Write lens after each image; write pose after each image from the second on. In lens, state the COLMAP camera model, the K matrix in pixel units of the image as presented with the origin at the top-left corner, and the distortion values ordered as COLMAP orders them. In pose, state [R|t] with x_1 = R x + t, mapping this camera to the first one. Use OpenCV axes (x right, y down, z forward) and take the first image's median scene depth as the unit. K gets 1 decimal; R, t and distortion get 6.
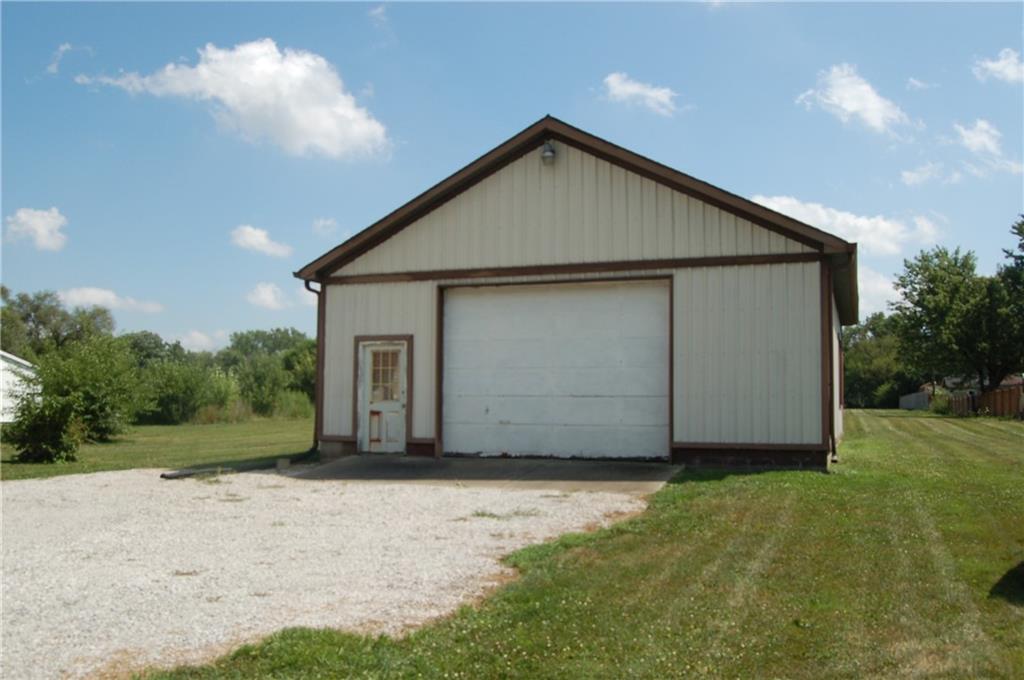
lens RADIAL K [[925.6, 0, 512.0], [0, 925.6, 340.0], [0, 0, 1]] dist [-0.066229, 0.000392]
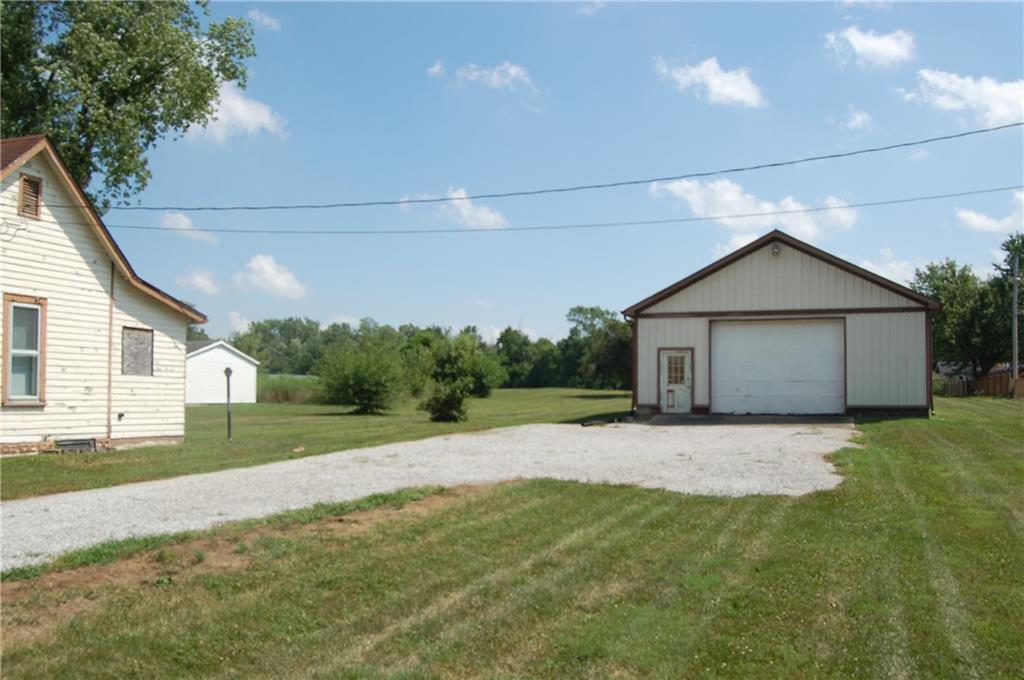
lens RADIAL K [[904.6, 0, 512.0], [0, 904.6, 340.0], [0, 0, 1]] dist [-0.090979, 0.018177]
pose [[0.999939, -0.001757, 0.010882, -0.476283], [0.001599, 0.999894, 0.014469, -0.045676], [-0.010906, -0.014450, 0.999836, -0.741128]]
